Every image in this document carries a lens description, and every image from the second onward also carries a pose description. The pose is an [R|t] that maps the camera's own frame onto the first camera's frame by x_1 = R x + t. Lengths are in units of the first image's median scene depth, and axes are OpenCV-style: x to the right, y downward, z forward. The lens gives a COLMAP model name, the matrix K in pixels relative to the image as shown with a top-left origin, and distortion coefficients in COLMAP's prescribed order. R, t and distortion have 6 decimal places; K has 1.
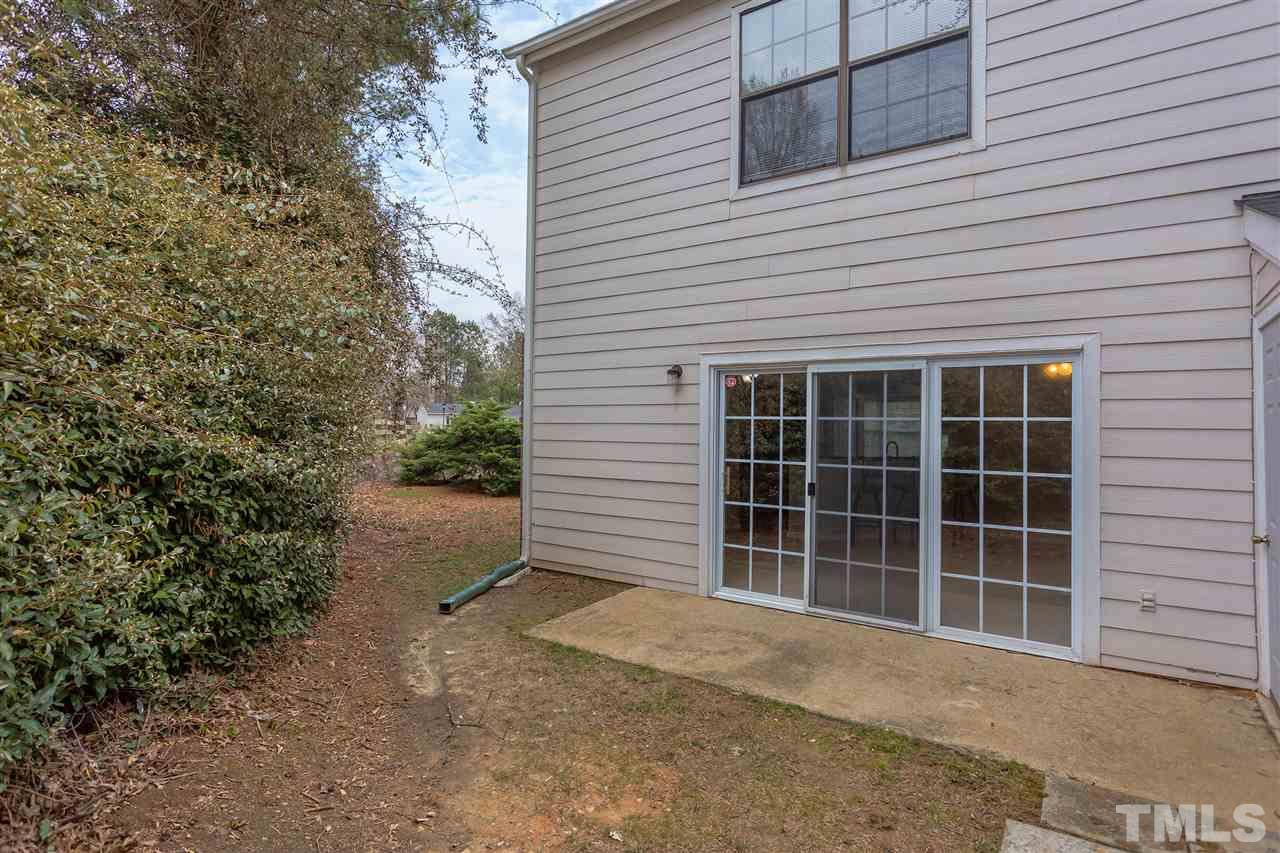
lens RADIAL K [[632.7, 0, 639.3], [0, 632.7, 419.2], [0, 0, 1]] dist [0.003775, 0.002059]
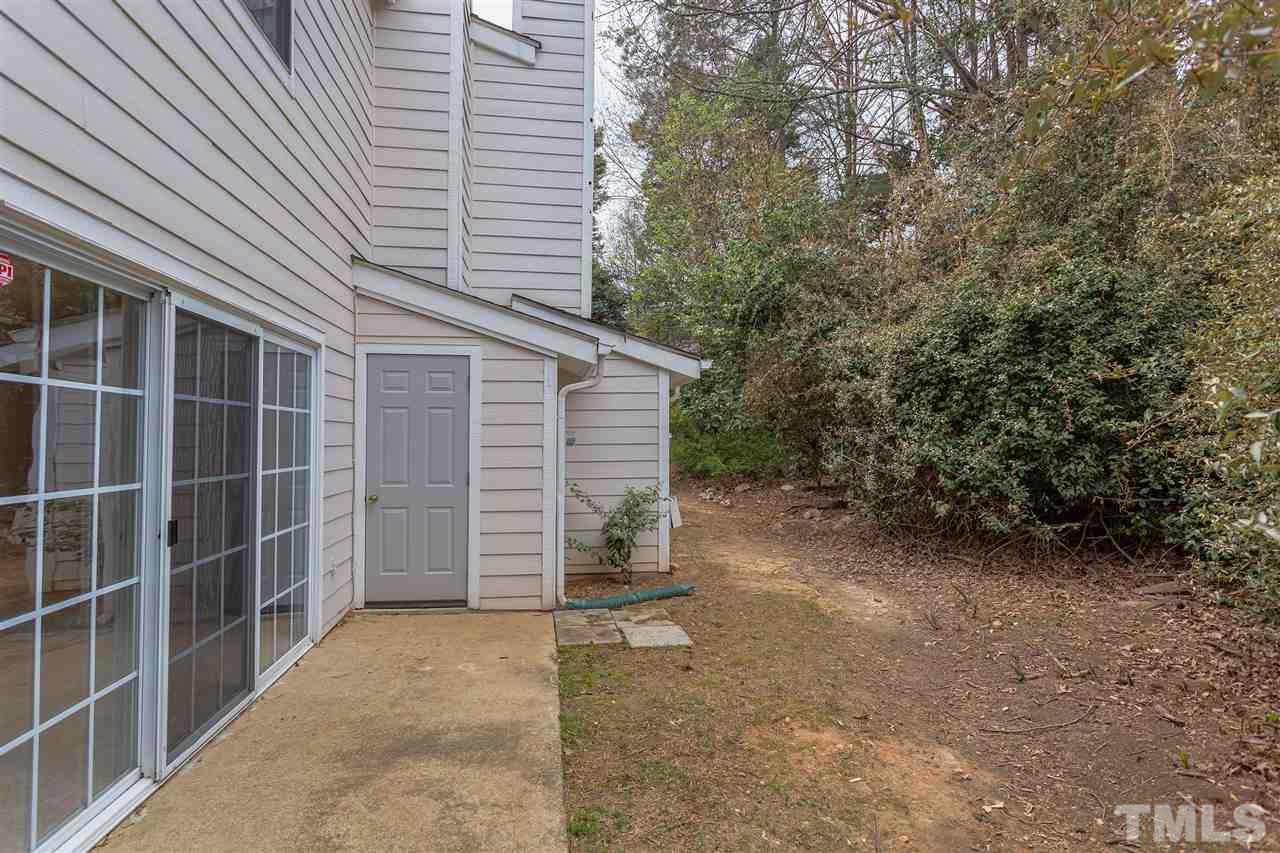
lens RADIAL K [[632.7, 0, 639.3], [0, 632.7, 419.2], [0, 0, 1]] dist [0.003775, 0.002059]
pose [[-0.664023, 0.011758, 0.747620, -0.513578], [-0.016801, 0.999389, -0.030640, 0.039687], [-0.747523, -0.032906, -0.663420, 1.494504]]
